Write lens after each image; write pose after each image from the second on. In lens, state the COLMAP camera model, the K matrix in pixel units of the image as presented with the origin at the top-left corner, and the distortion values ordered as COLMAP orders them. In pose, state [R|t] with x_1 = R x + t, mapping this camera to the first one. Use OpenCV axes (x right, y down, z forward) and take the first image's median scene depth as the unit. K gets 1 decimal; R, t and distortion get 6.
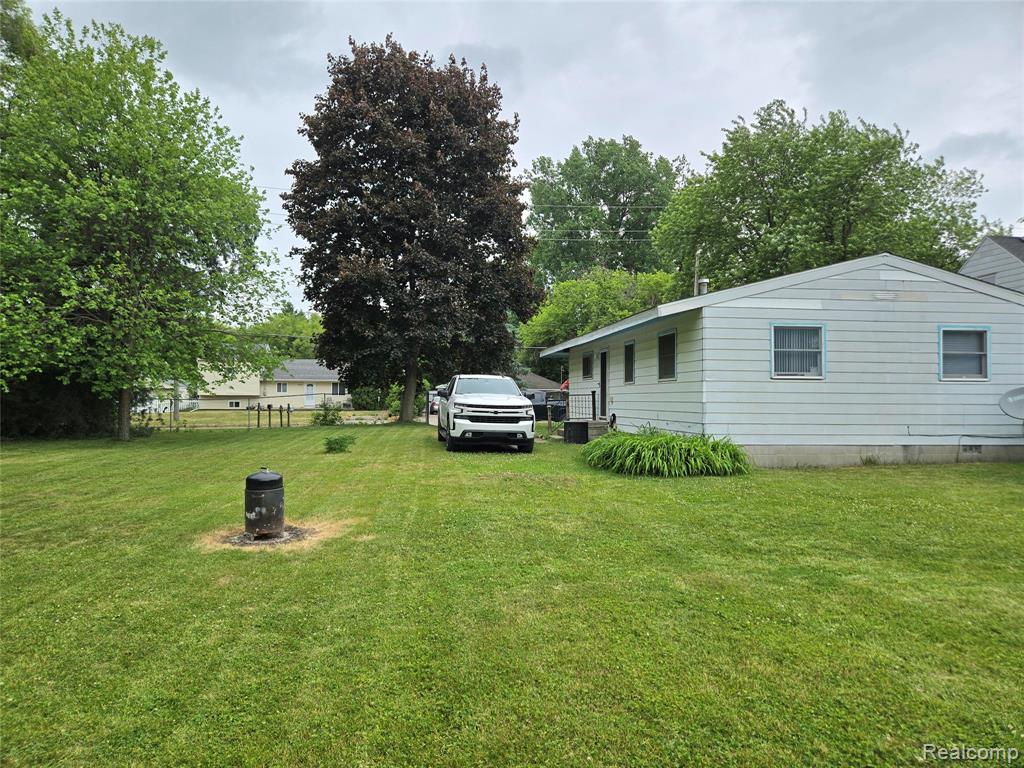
lens RADIAL K [[687.3, 0, 510.4], [0, 687.3, 385.5], [0, 0, 1]] dist [0.054762, -0.045283]
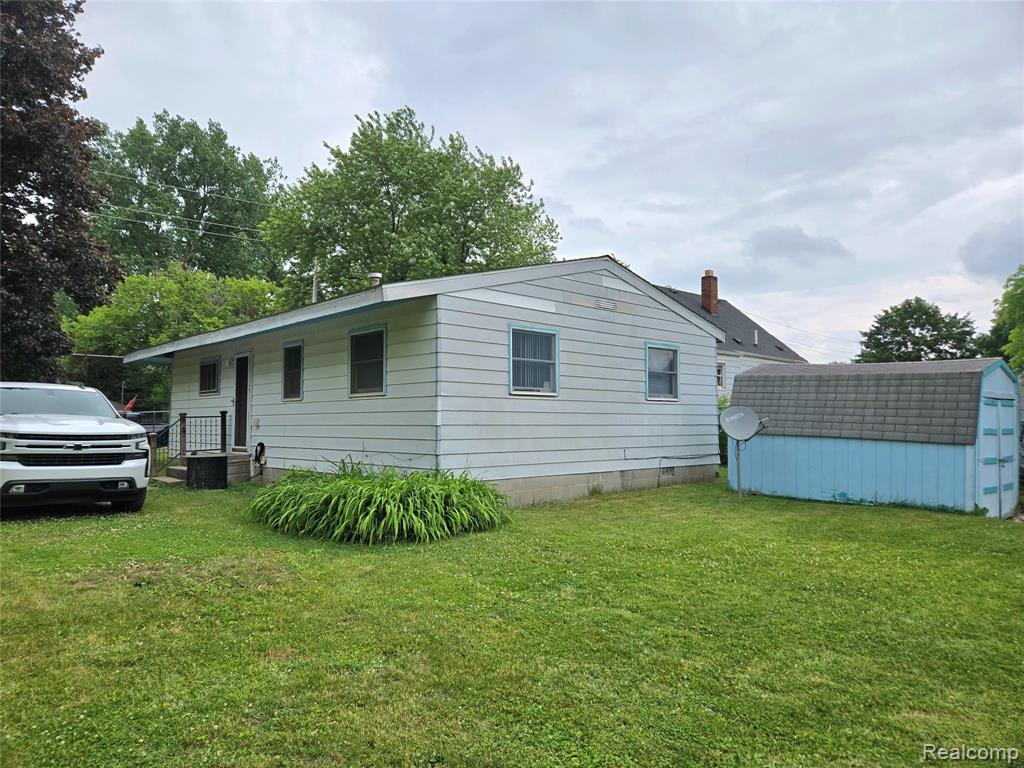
lens RADIAL K [[687.3, 0, 517.4], [0, 687.3, 380.4], [0, 0, 1]] dist [0.054762, -0.045283]
pose [[0.816613, 0.028857, 0.576464, -0.058099], [-0.005524, 0.999094, -0.042188, 0.006091], [-0.577160, 0.031266, 0.816033, 0.307597]]
